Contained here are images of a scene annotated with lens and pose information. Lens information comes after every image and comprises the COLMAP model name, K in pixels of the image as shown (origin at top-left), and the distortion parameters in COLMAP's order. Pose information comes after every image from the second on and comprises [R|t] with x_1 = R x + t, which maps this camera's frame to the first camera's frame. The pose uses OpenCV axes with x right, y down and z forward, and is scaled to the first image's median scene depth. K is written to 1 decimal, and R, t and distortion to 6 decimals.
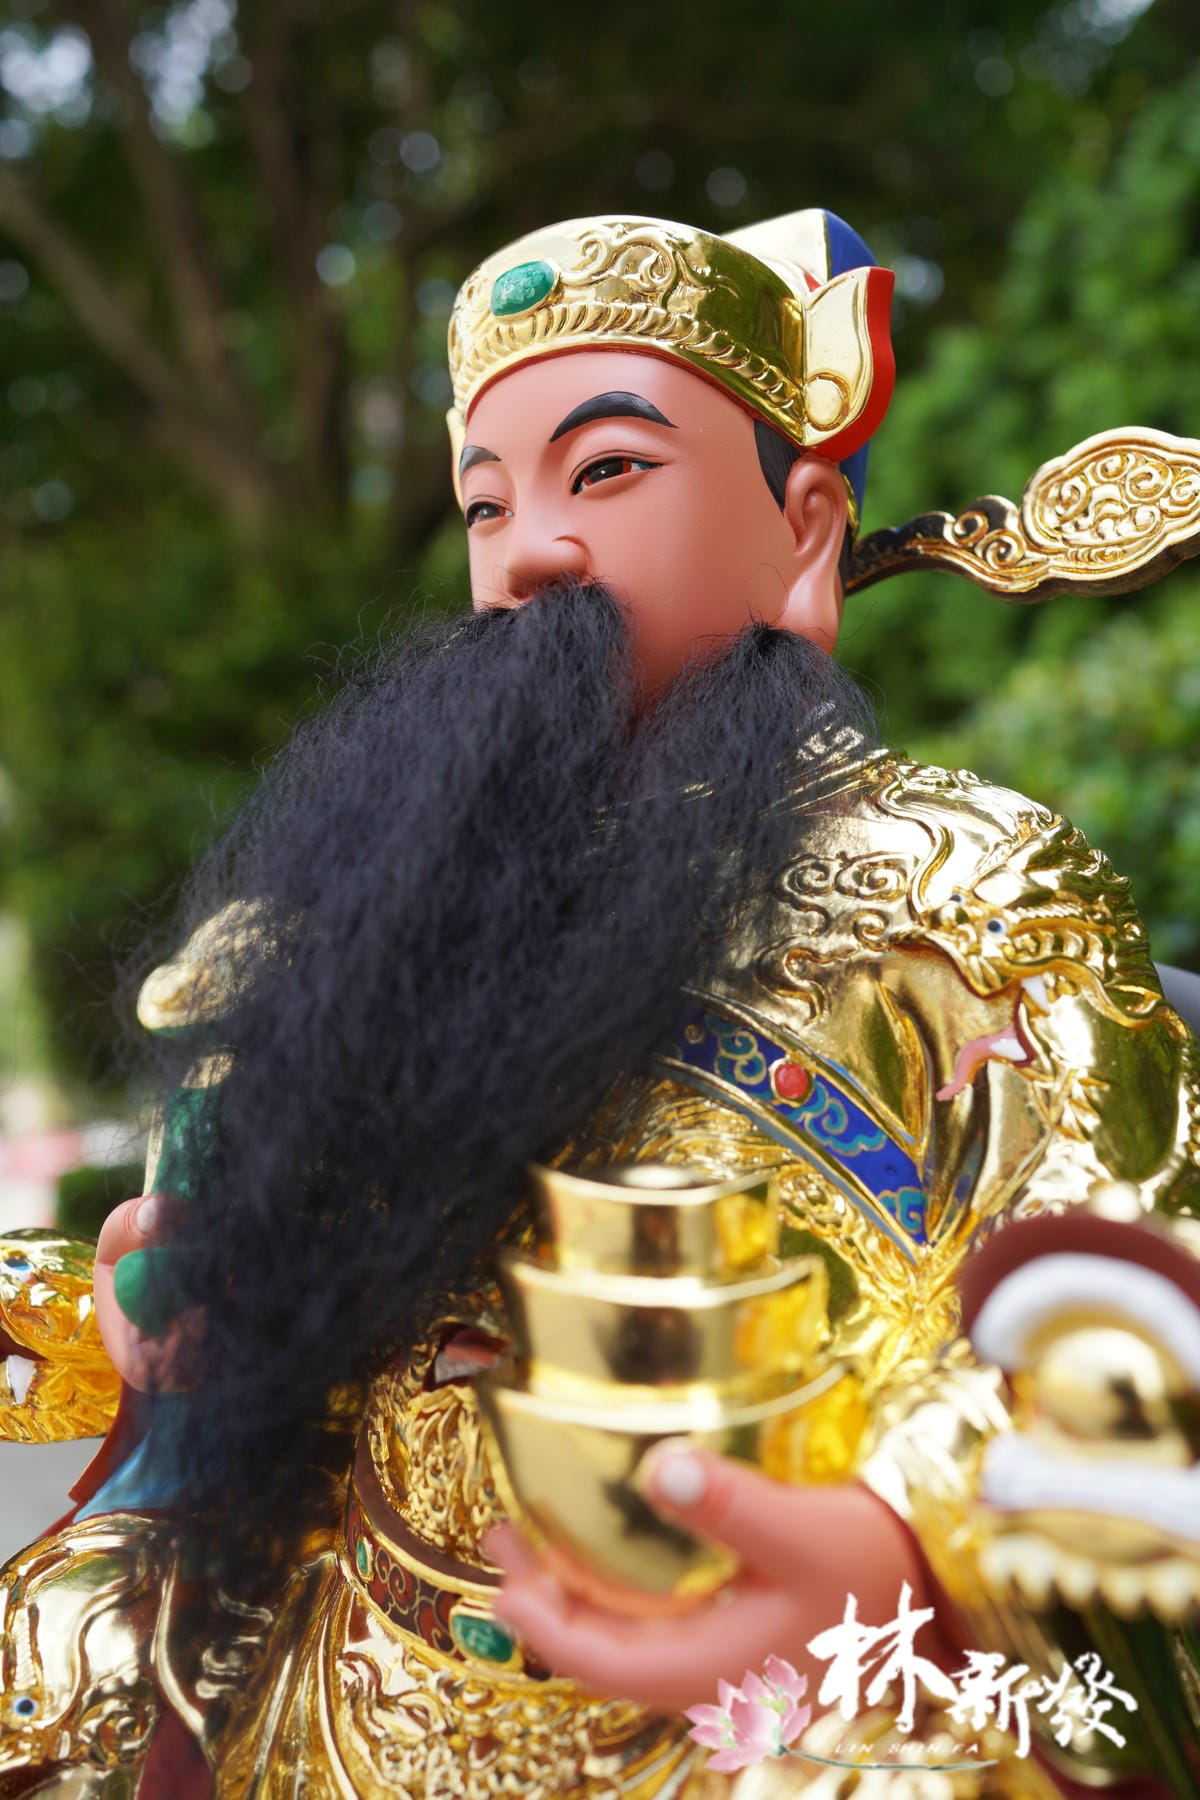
lens RADIAL K [[1843.9, 0, 597.5], [0, 1843.9, 900.9], [0, 0, 1]] dist [-0.011213, 0.000000]
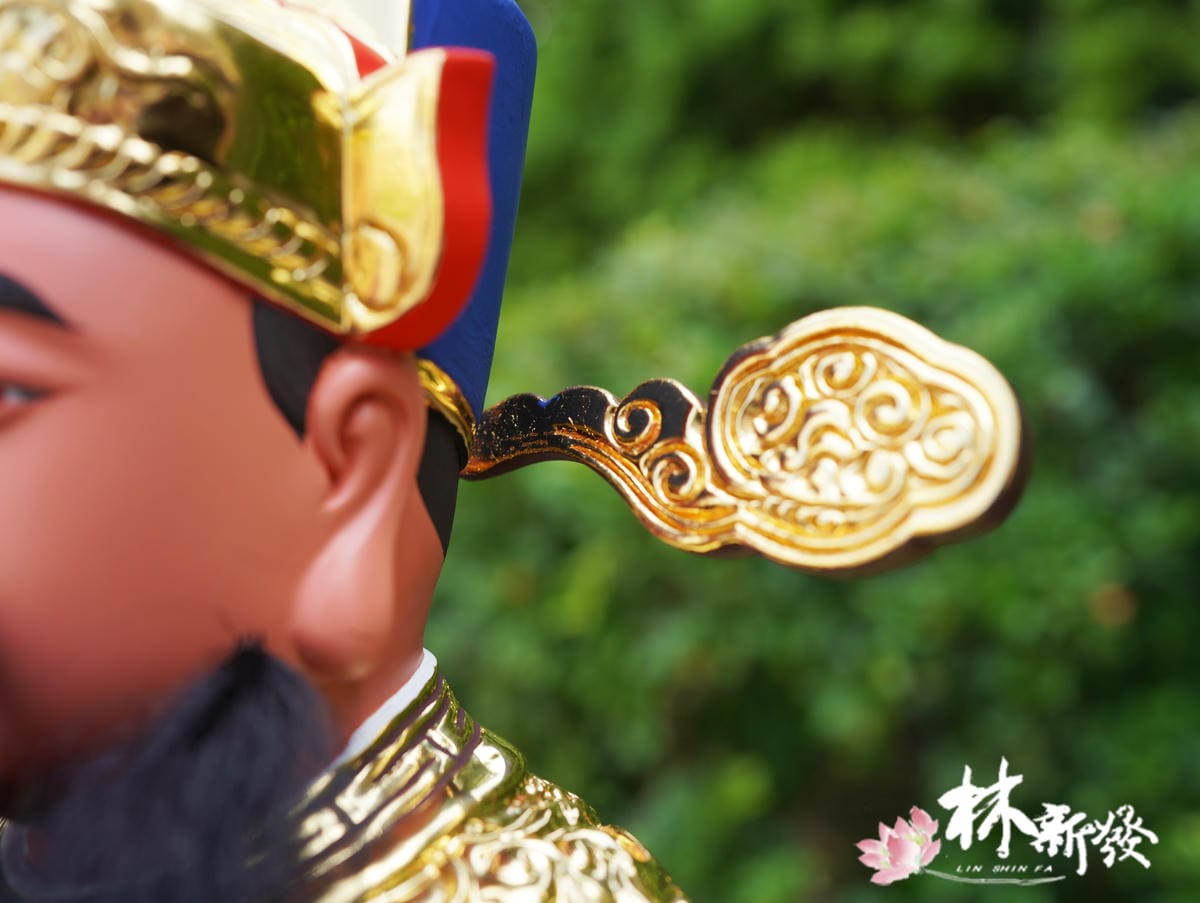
lens RADIAL K [[1440.0, 0, 600.1], [0, 1440.0, 448.9], [0, 0, 1]] dist [0.008120, 0.000000]
pose [[0.999216, 0.030402, 0.025379, 0.184302], [-0.032118, 0.997016, 0.070199, -0.240882], [-0.023169, -0.070959, 0.997210, 0.502850]]
